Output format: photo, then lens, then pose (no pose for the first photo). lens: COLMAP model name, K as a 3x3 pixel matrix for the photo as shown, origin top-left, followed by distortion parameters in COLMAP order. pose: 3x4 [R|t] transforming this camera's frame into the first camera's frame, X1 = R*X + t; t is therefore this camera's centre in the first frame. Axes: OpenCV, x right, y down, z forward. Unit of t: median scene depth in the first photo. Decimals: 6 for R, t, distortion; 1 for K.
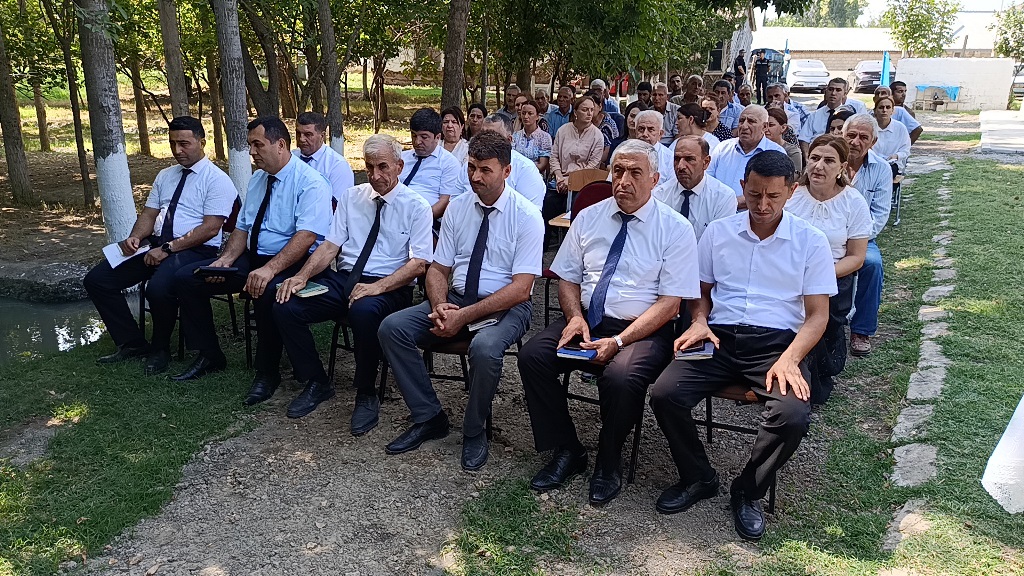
lens RADIAL K [[700.1, 0, 512.0], [0, 700.1, 288.0], [0, 0, 1]] dist [-0.032740, -0.000756]
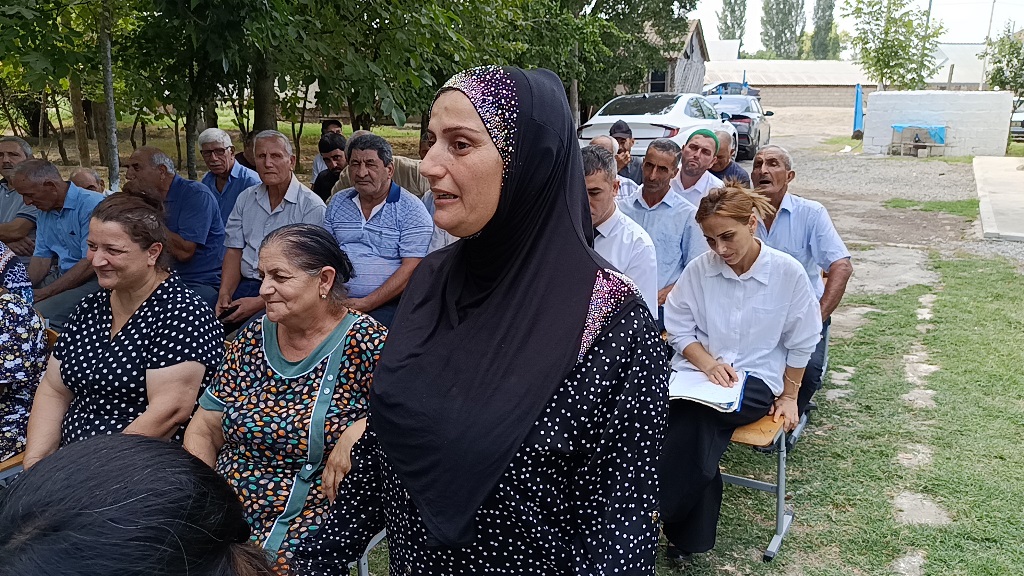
lens RADIAL K [[700.1, 0, 512.0], [0, 700.1, 288.0], [0, 0, 1]] dist [-0.032740, -0.000756]
pose [[0.999954, -0.001966, 0.009374, 0.122620], [0.002399, 0.998919, -0.046421, -0.061385], [-0.009272, 0.046442, 0.998878, 0.188760]]
